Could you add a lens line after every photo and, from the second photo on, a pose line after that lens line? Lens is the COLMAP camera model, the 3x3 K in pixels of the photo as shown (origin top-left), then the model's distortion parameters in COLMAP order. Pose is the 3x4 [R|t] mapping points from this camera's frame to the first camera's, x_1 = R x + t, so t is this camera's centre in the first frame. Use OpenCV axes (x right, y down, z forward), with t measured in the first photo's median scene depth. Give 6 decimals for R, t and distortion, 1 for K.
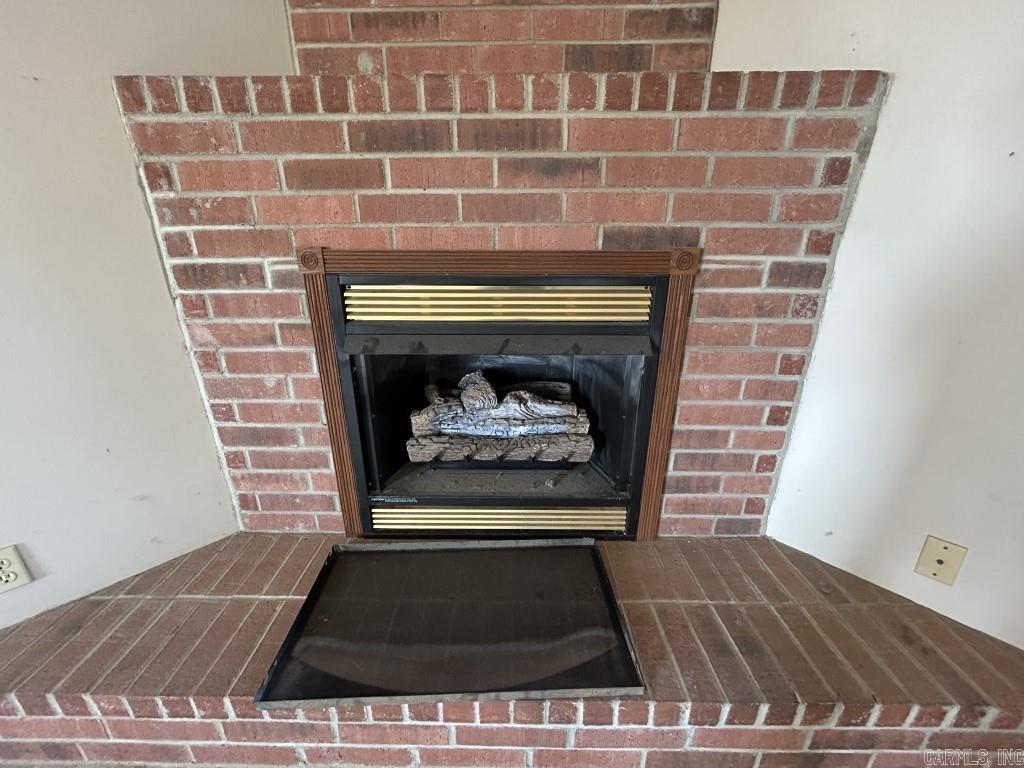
lens RADIAL K [[411.9, 0, 508.4], [0, 411.9, 381.1], [0, 0, 1]] dist [0.005860, 0.000644]
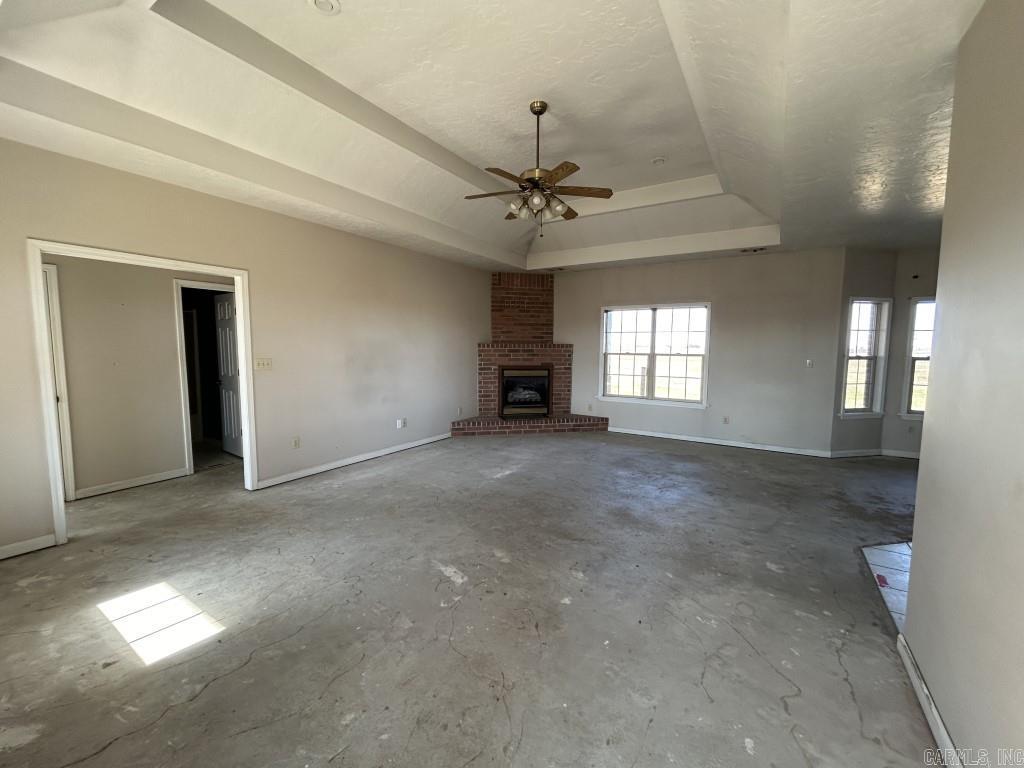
lens RADIAL K [[411.9, 0, 508.4], [0, 411.9, 381.1], [0, 0, 1]] dist [0.005860, 0.000644]
pose [[0.972808, -0.010003, 0.231395, -1.864432], [0.067860, 0.967533, -0.243464, 1.558823], [-0.221447, 0.252546, 0.941903, -5.233023]]
